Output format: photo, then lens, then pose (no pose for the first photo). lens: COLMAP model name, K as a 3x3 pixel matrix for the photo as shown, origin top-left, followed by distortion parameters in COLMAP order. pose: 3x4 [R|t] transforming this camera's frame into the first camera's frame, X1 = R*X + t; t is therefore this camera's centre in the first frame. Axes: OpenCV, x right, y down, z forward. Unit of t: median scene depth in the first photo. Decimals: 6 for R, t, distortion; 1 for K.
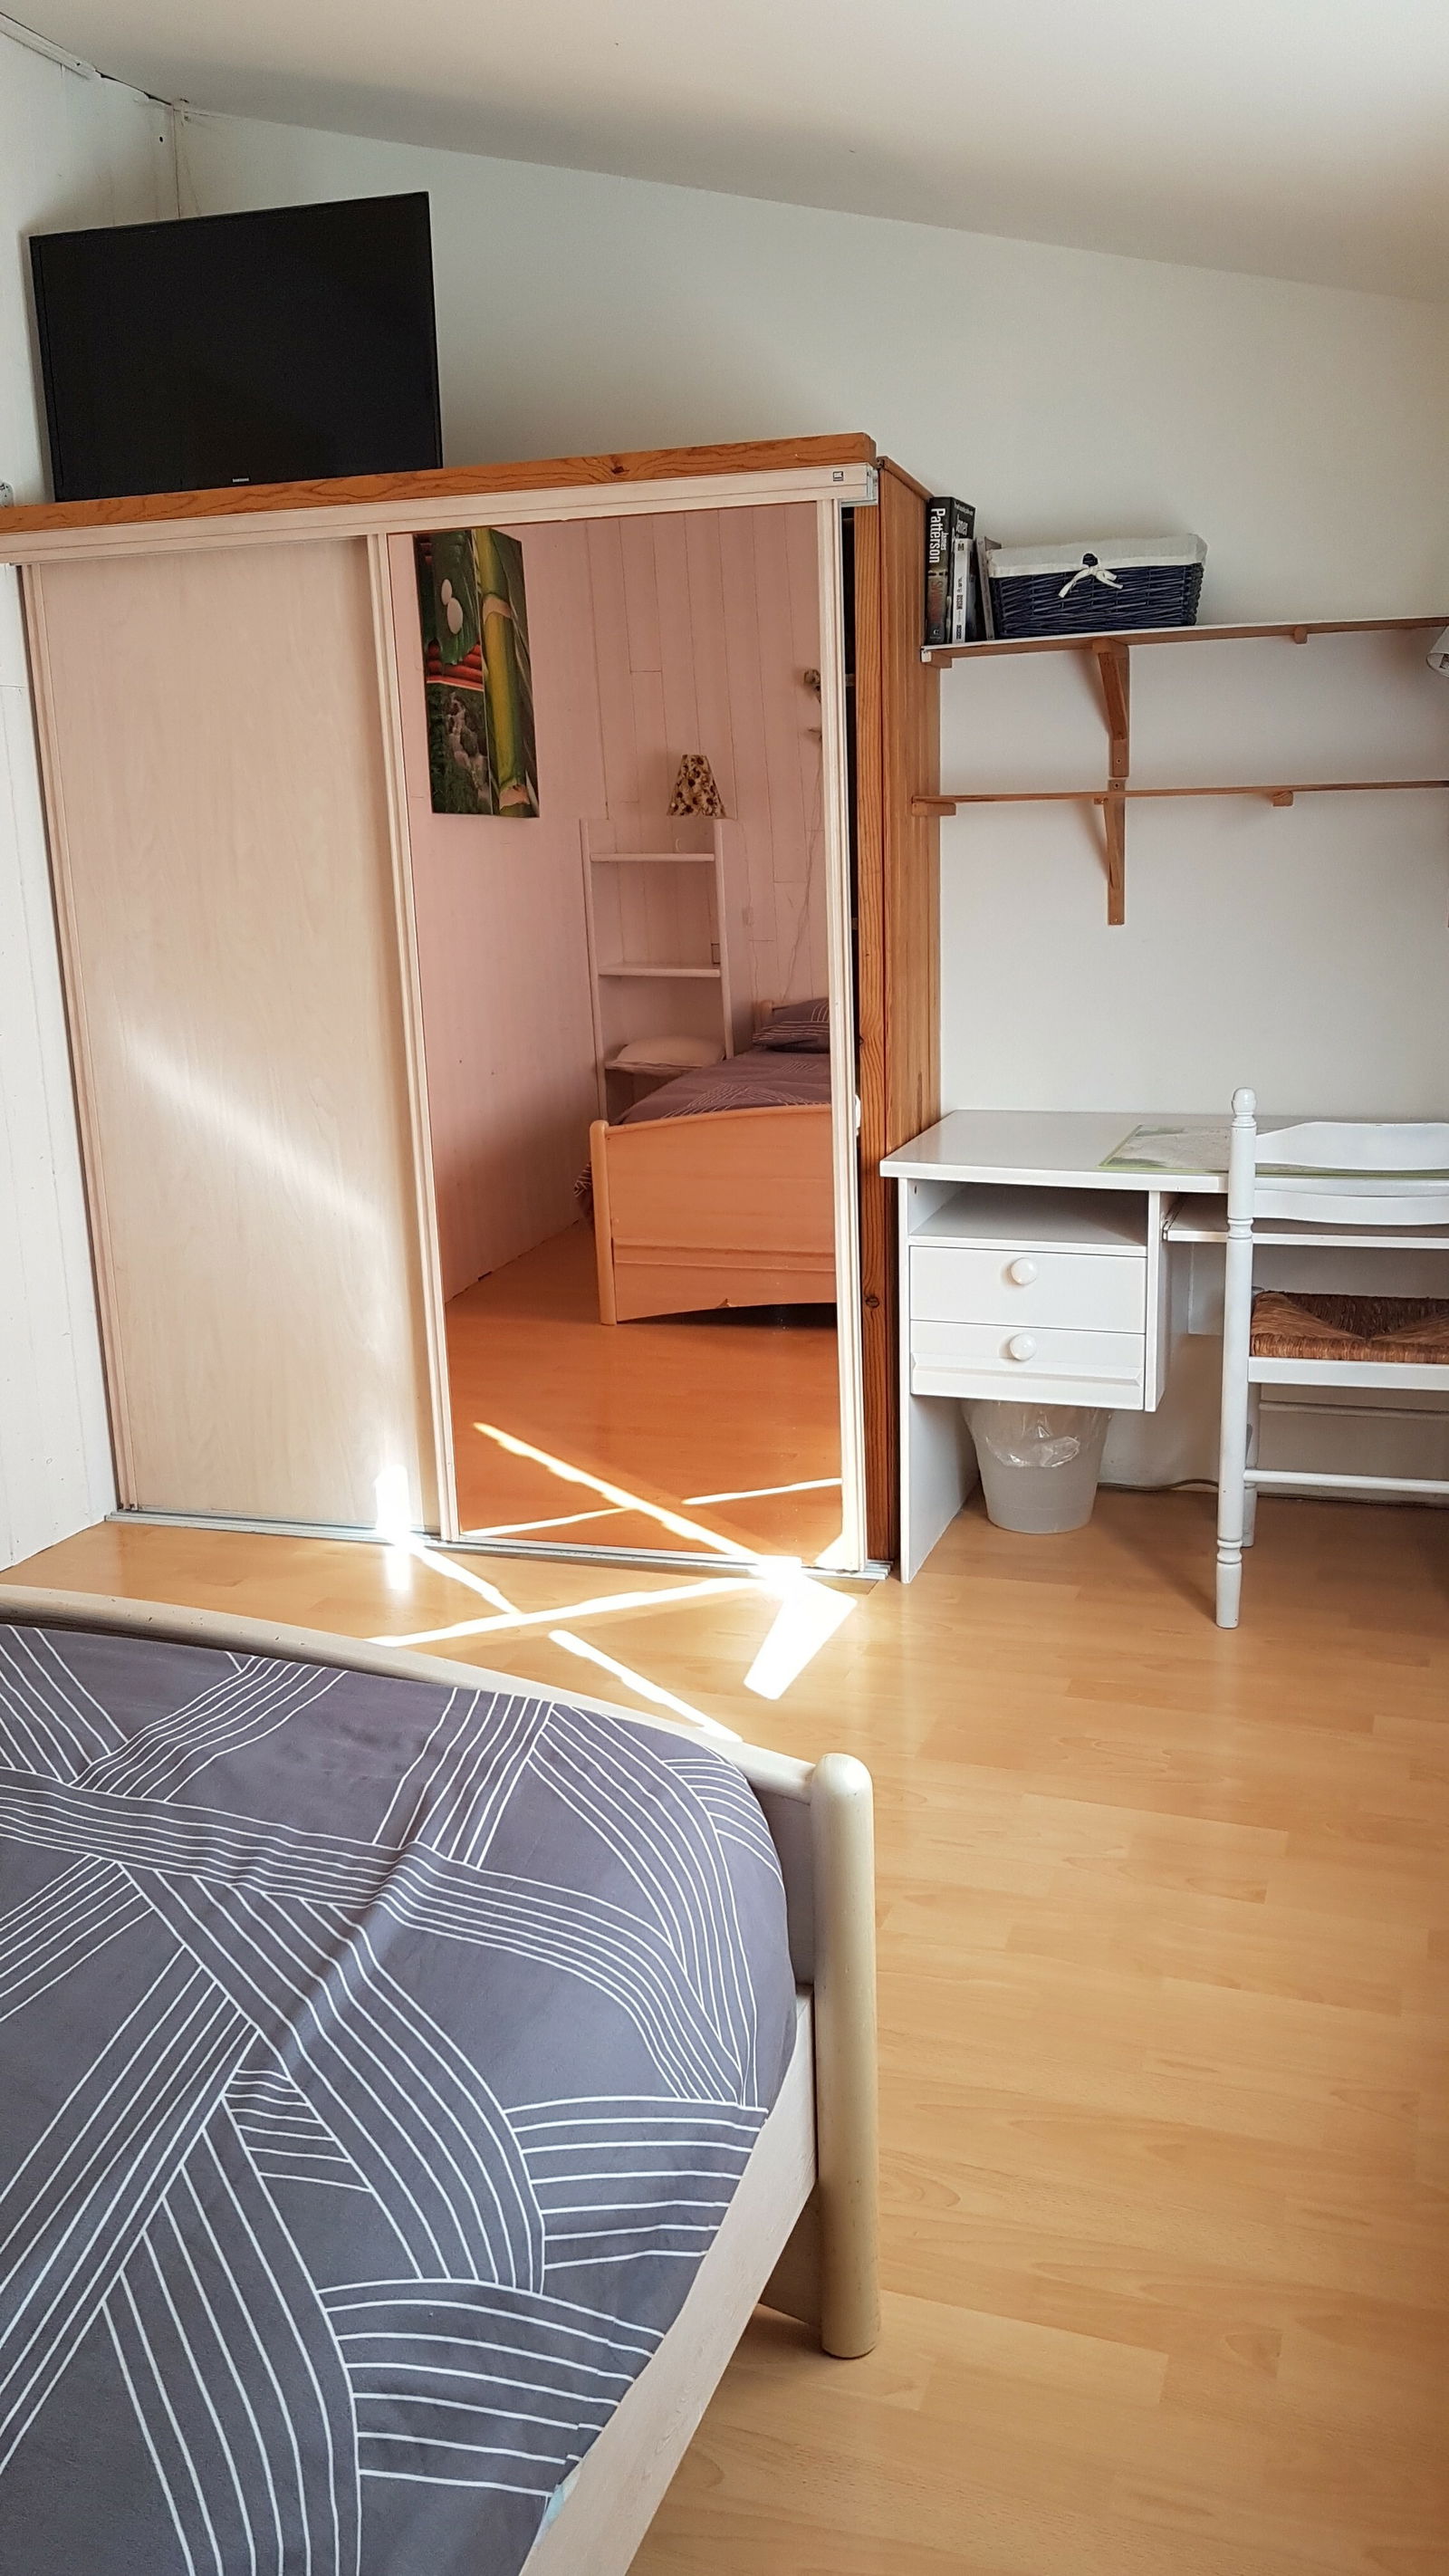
lens RADIAL K [[2017.9, 0, 724.5], [0, 2017.9, 1288.0], [0, 0, 1]] dist [0.029311, 0.001227]
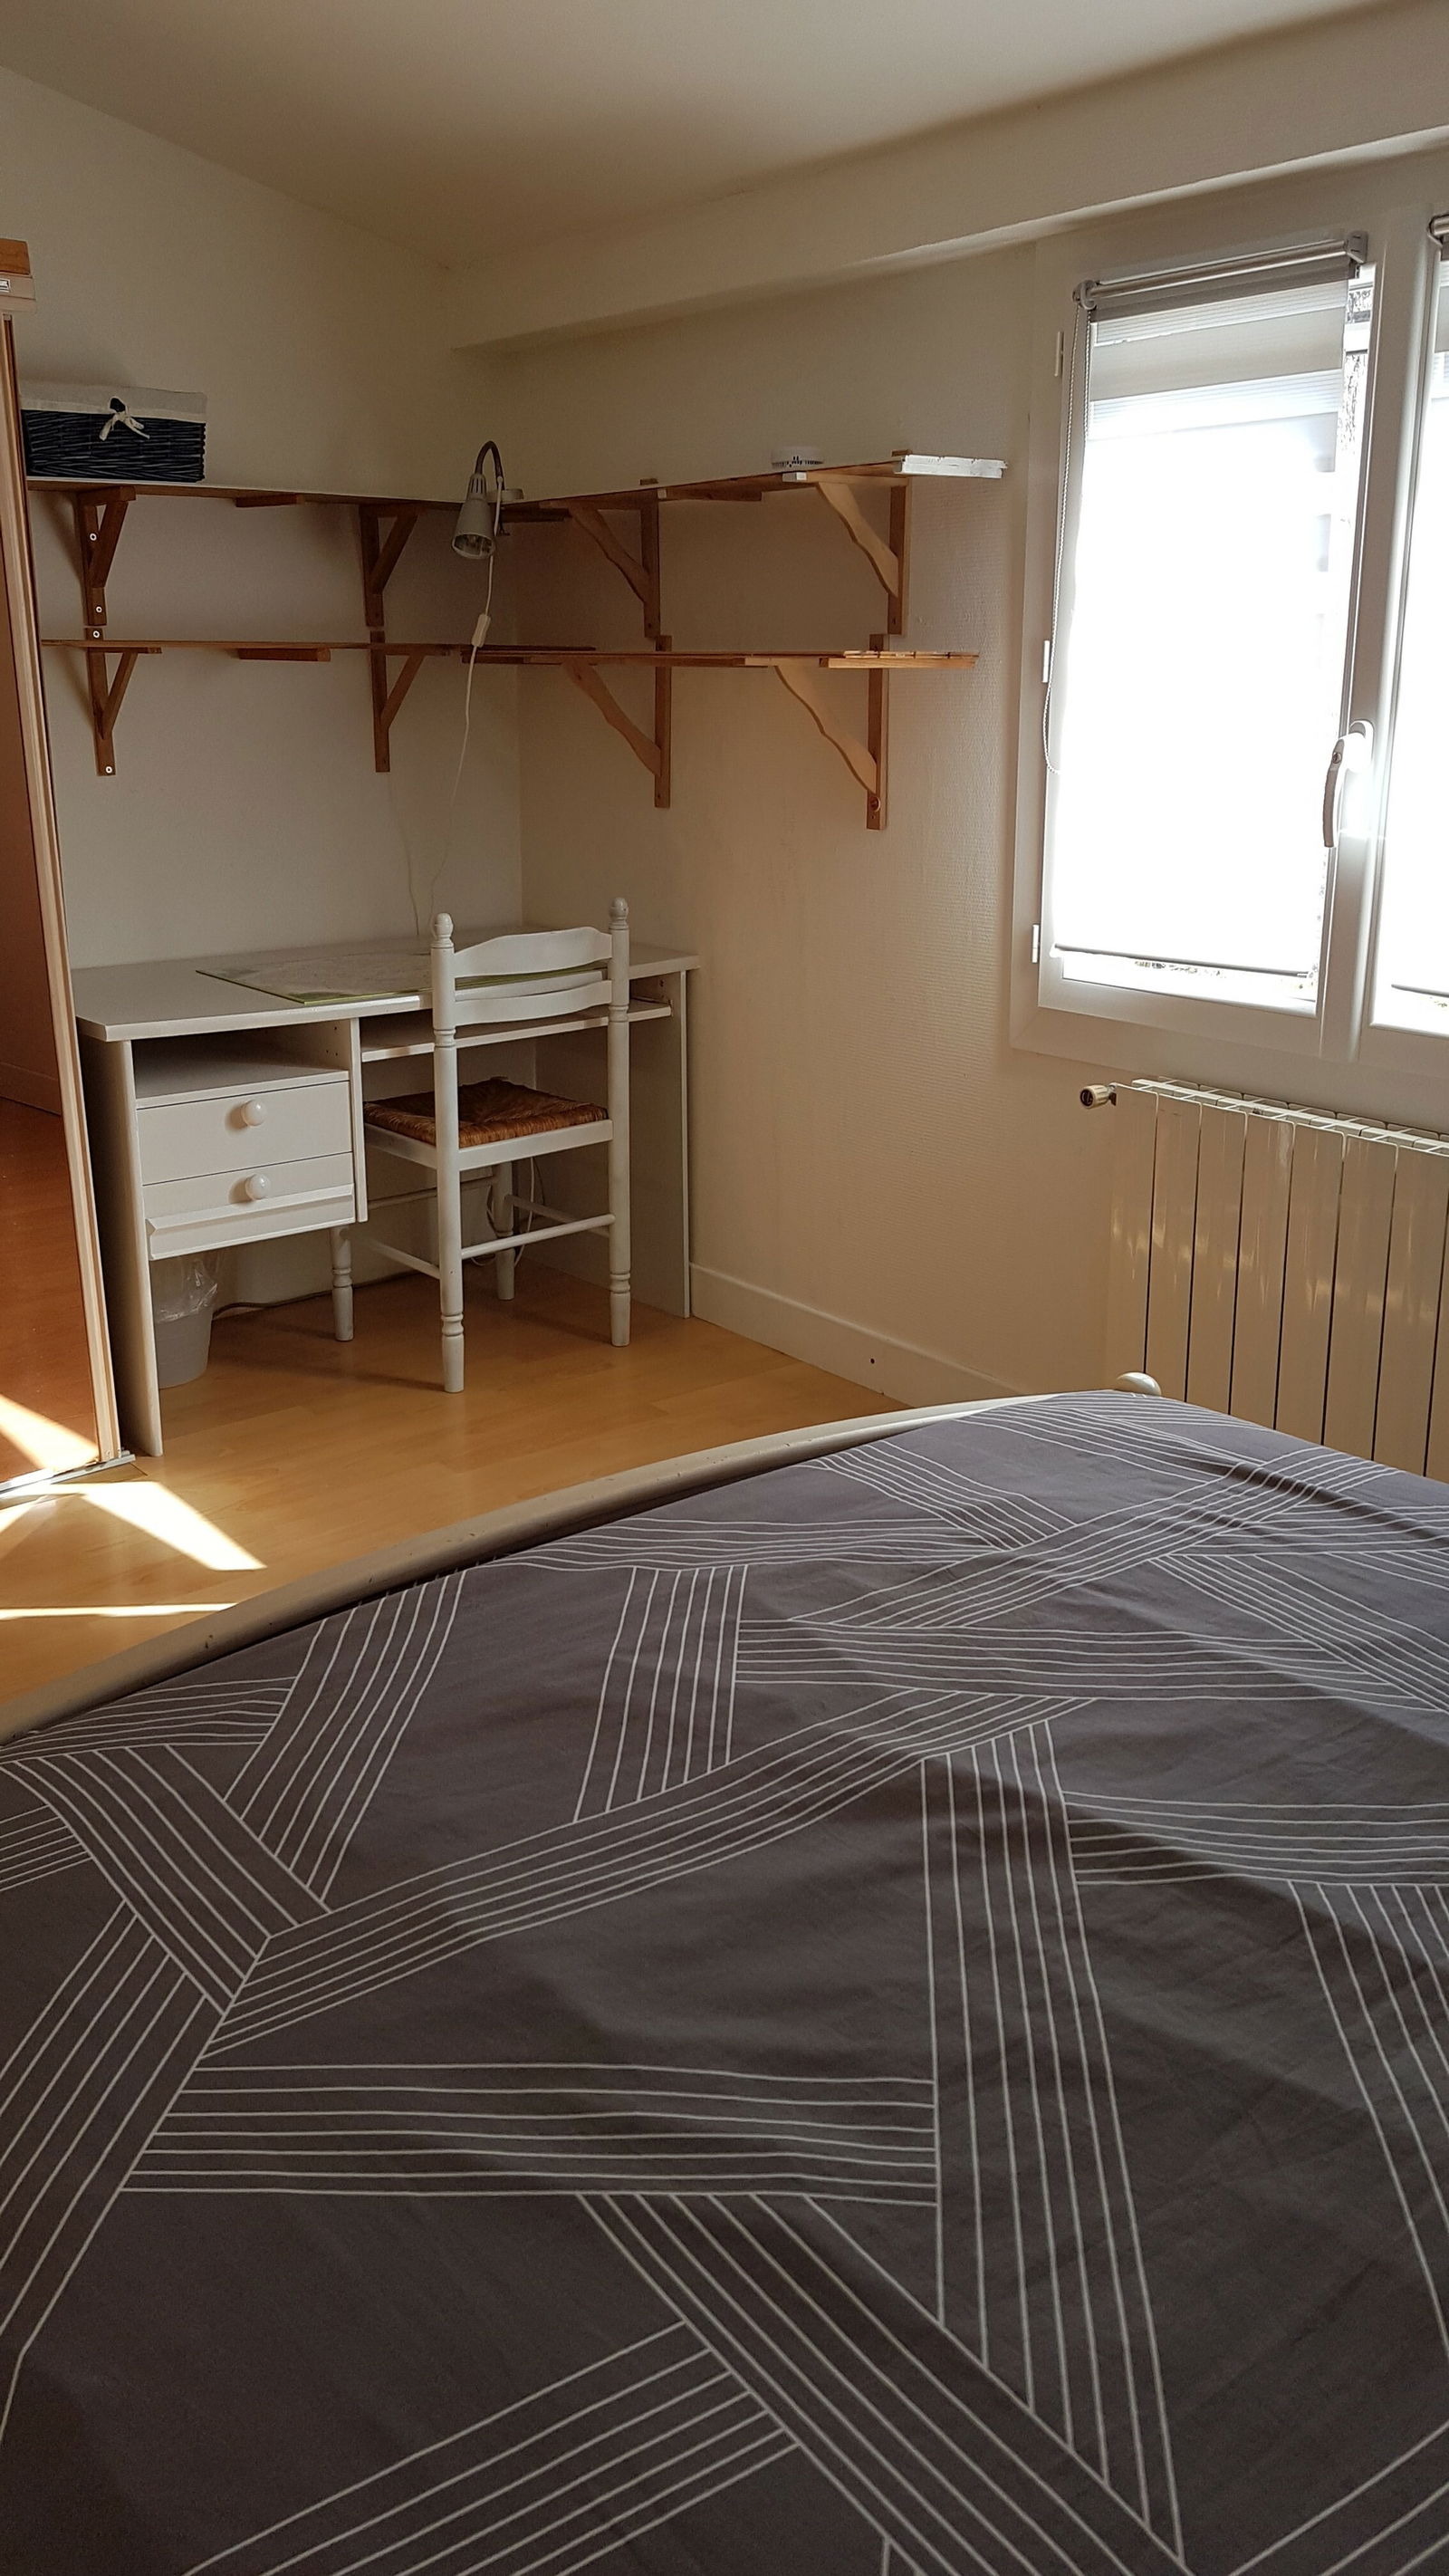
lens RADIAL K [[2048.8, 0, 689.4], [0, 2048.8, 1249.2], [0, 0, 1]] dist [0.009793, 0.001516]
pose [[0.530867, -0.211698, 0.820588, -0.608205], [0.177853, 0.974563, 0.136362, -0.043869], [-0.828582, 0.073554, 0.555015, 0.245557]]
